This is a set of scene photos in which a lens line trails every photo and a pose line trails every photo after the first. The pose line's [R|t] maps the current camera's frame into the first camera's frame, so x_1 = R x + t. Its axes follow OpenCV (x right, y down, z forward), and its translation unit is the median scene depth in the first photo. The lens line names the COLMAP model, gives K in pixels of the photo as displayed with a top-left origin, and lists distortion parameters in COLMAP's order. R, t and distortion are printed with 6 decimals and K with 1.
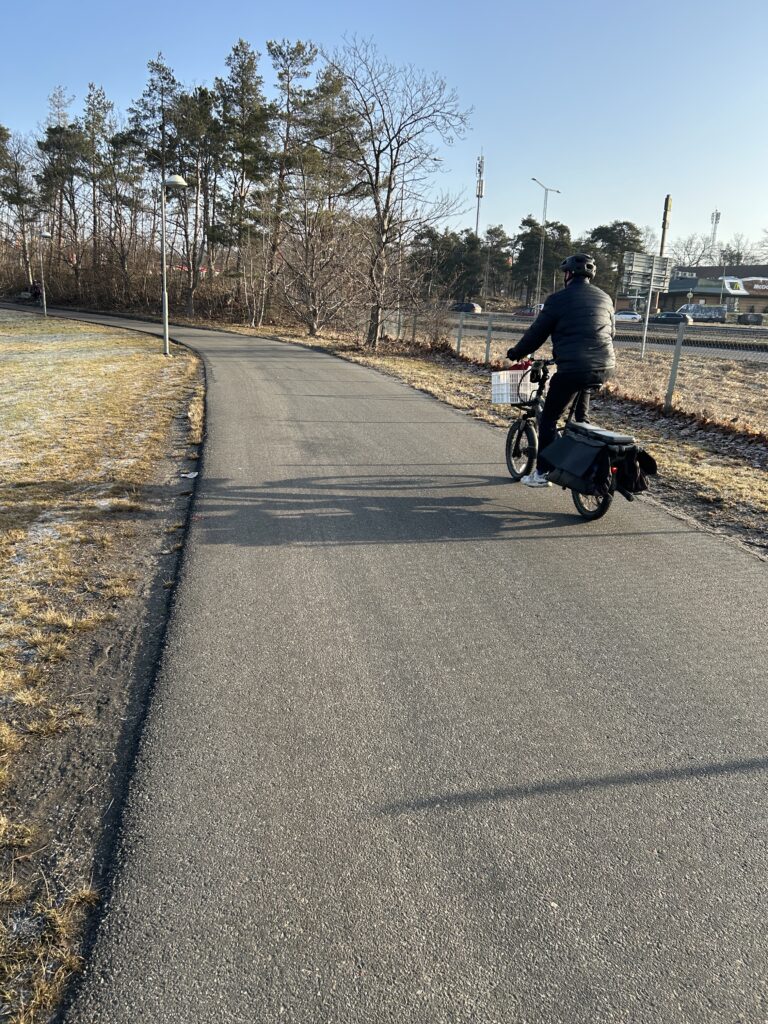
lens RADIAL K [[782.3, 0, 378.7], [0, 782.3, 518.4], [0, 0, 1]] dist [0.045496, -0.046126]
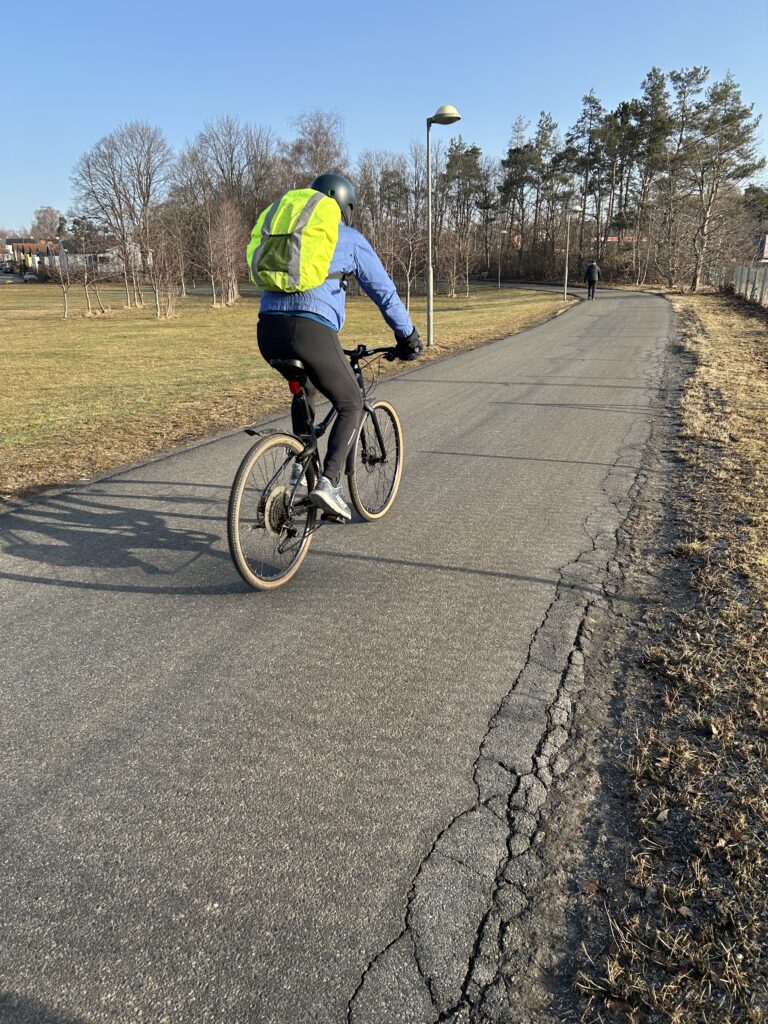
lens RADIAL K [[782.3, 0, 379.4], [0, 782.3, 510.0], [0, 0, 1]] dist [0.045496, -0.046126]
pose [[0.866706, 0.080743, -0.492241, 0.118971], [-0.066702, 0.996710, 0.046048, 0.088436], [0.494340, -0.007077, 0.869240, -0.328347]]
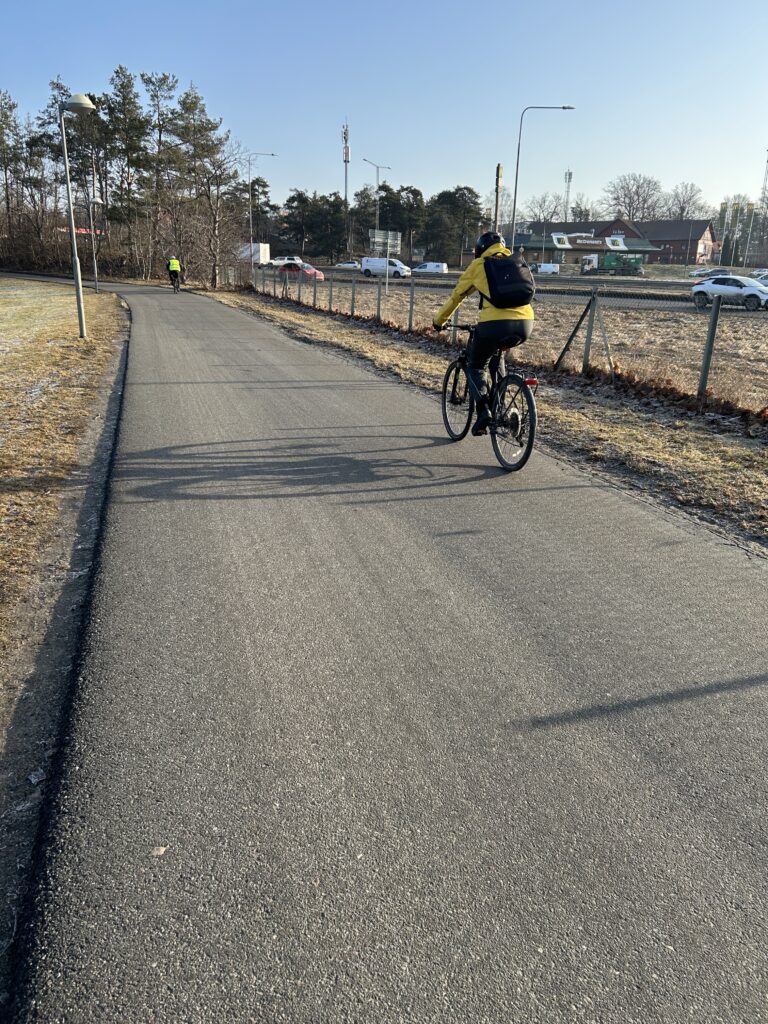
lens RADIAL K [[782.3, 0, 386.4], [0, 782.3, 511.7], [0, 0, 1]] dist [0.045496, -0.046126]
pose [[0.990998, -0.057155, 0.121063, 0.058223], [0.051783, 0.997549, 0.047062, 0.096136], [-0.123456, -0.040370, 0.991529, -0.359785]]
